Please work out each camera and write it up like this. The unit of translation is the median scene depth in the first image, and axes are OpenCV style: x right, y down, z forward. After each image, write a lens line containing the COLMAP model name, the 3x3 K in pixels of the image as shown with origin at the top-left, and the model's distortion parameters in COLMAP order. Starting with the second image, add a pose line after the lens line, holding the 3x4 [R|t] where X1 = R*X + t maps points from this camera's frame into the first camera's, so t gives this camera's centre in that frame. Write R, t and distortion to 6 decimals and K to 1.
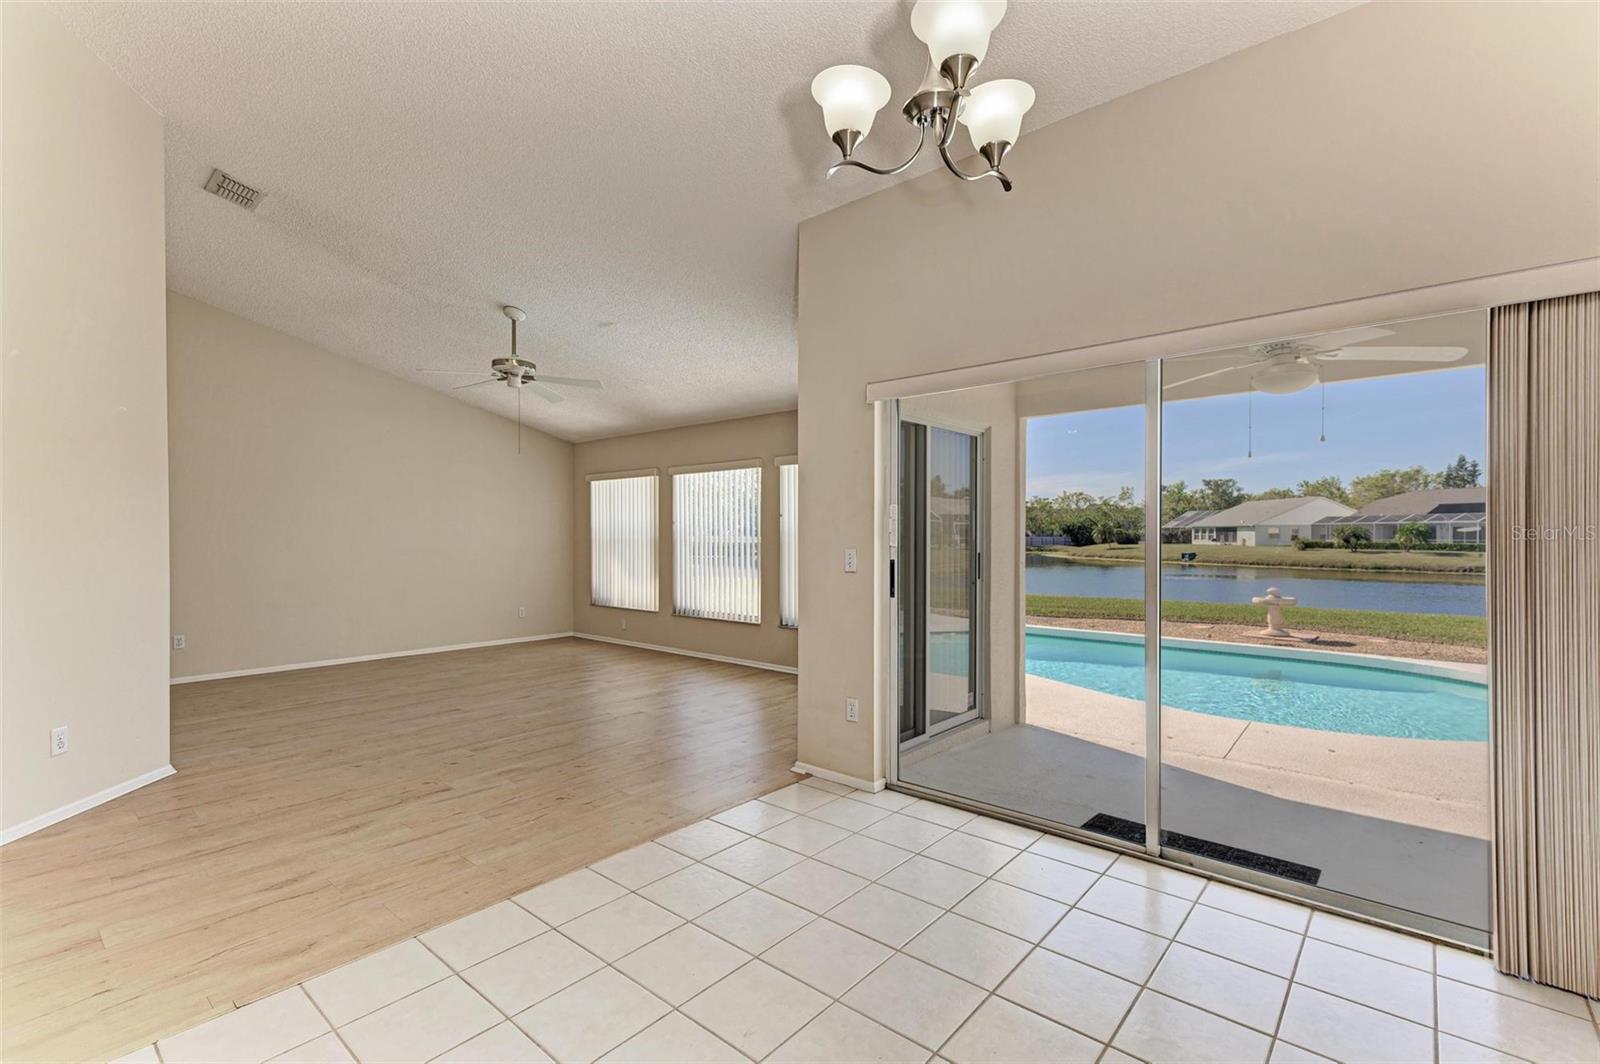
lens RADIAL K [[729.1, 0, 804.1], [0, 729.1, 537.1], [0, 0, 1]] dist [0.016936, 0.001032]
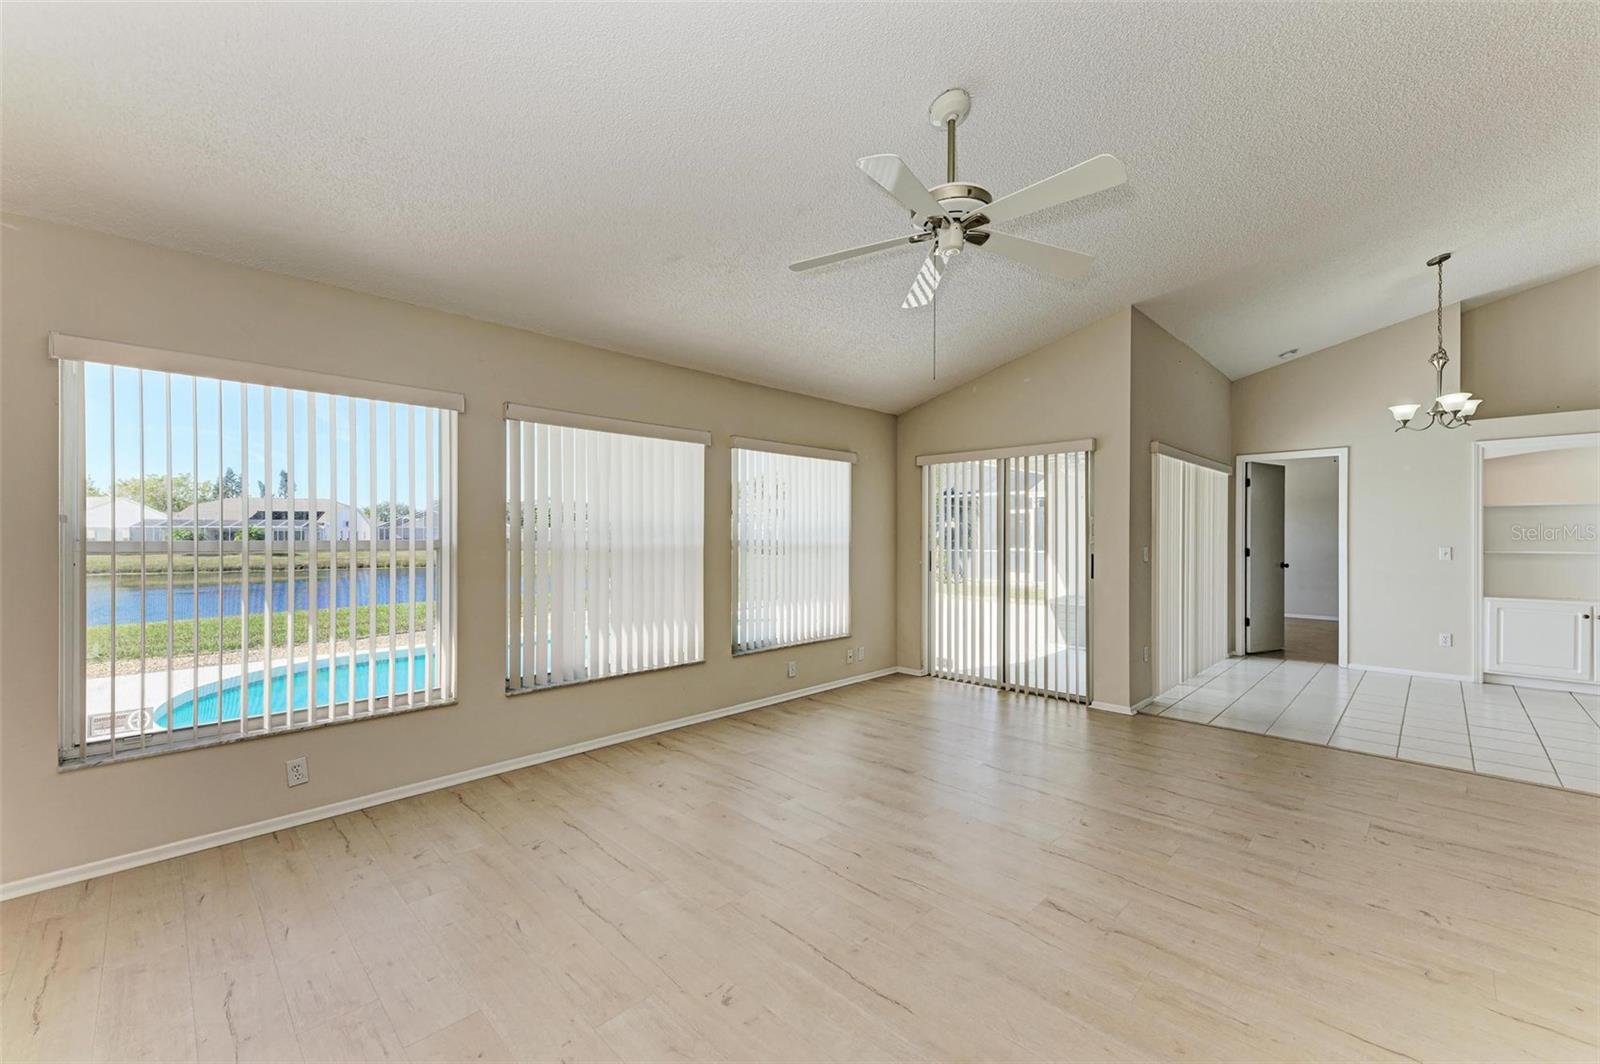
lens RADIAL K [[610.7, 0, 806.8], [0, 610.7, 529.2], [0, 0, 1]] dist [0.002722, 0.000118]
pose [[0.089531, 0.009520, 0.995939, -0.442995], [-0.000346, 0.999955, -0.009528, -0.005636], [-0.995984, 0.000508, 0.089530, 0.554010]]
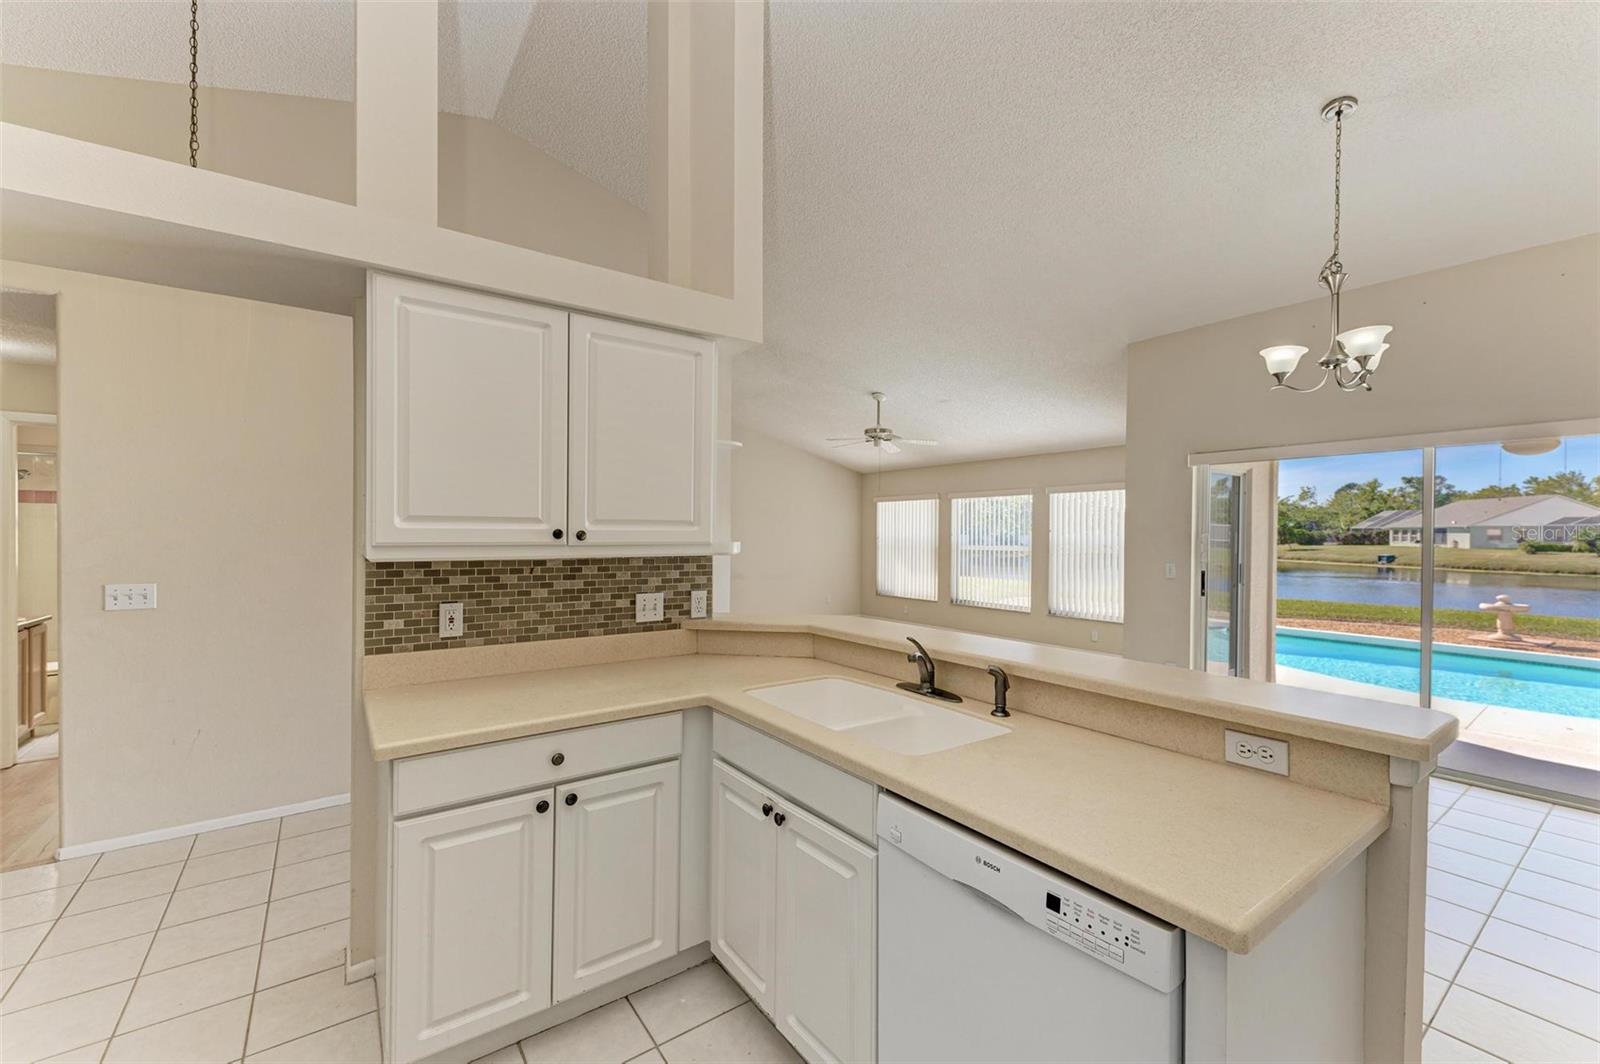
lens RADIAL K [[653.0, 0, 793.0], [0, 653.0, 535.9], [0, 0, 1]] dist [-0.000823, -0.002442]
pose [[0.968132, 0.003753, -0.250413, -0.100450], [-0.003750, 0.999993, 0.000491, -0.010670], [0.250413, 0.000464, 0.968139, -0.139329]]
